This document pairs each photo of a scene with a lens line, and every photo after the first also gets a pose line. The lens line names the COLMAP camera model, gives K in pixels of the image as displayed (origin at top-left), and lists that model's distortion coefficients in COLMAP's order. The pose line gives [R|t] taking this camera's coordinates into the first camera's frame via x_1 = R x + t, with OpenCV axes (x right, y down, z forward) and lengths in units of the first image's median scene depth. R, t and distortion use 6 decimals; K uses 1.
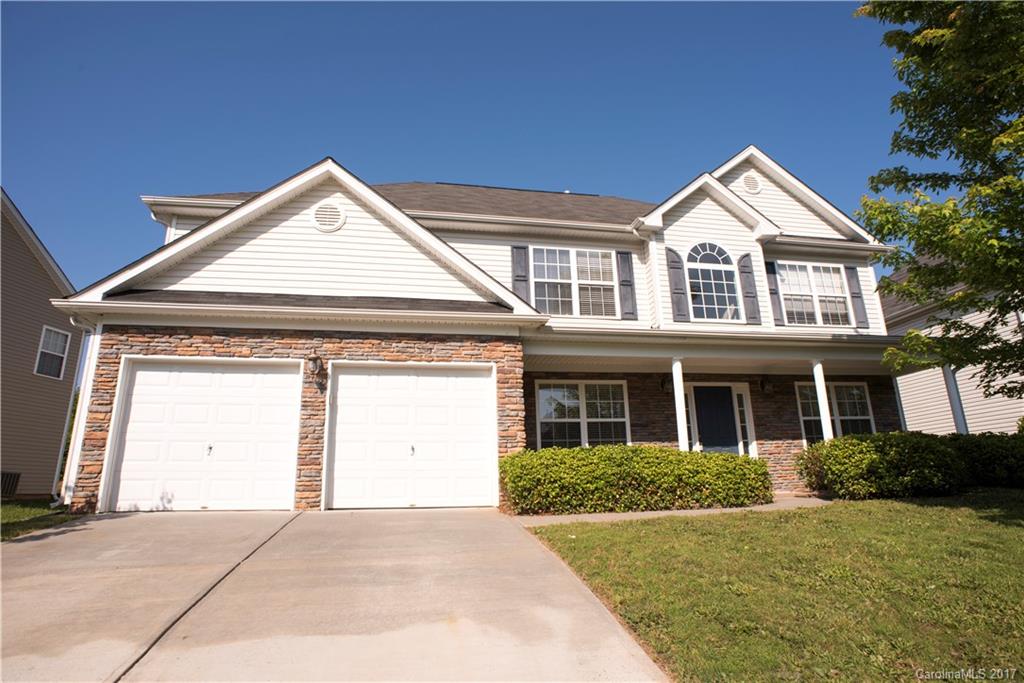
lens RADIAL K [[582.8, 0, 517.6], [0, 582.8, 341.9], [0, 0, 1]] dist [-0.102245, 0.066504]
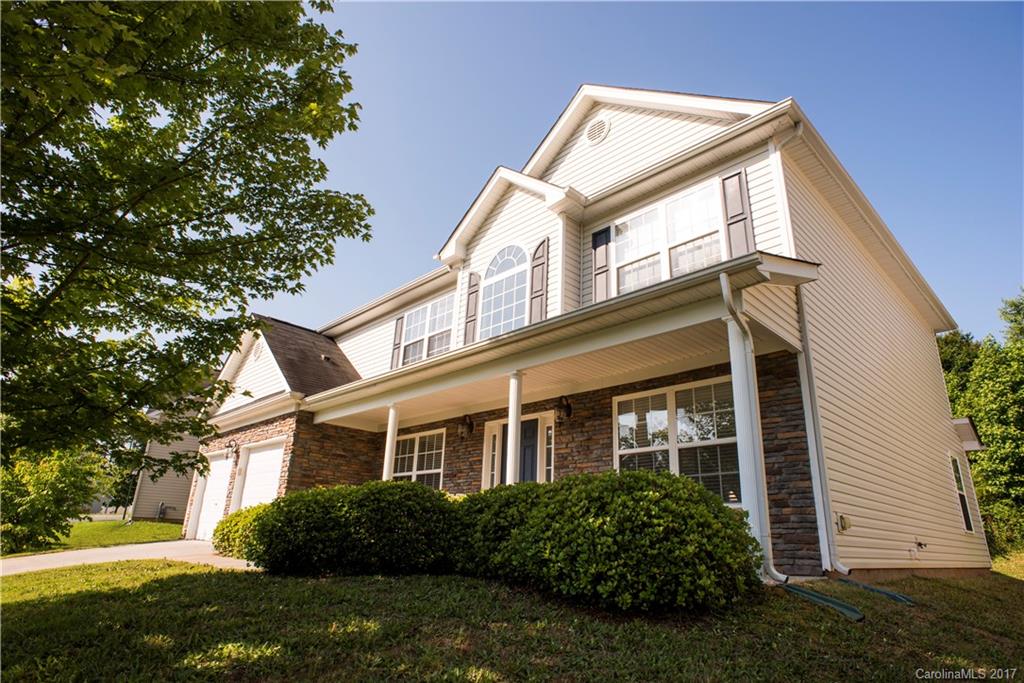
lens RADIAL K [[582.8, 0, 517.6], [0, 582.8, 341.9], [0, 0, 1]] dist [-0.102245, 0.066504]
pose [[0.548507, -0.232725, -0.803106, 0.993280], [0.166855, 0.971632, -0.167602, 0.103426], [0.819329, -0.042072, 0.571779, 0.541363]]
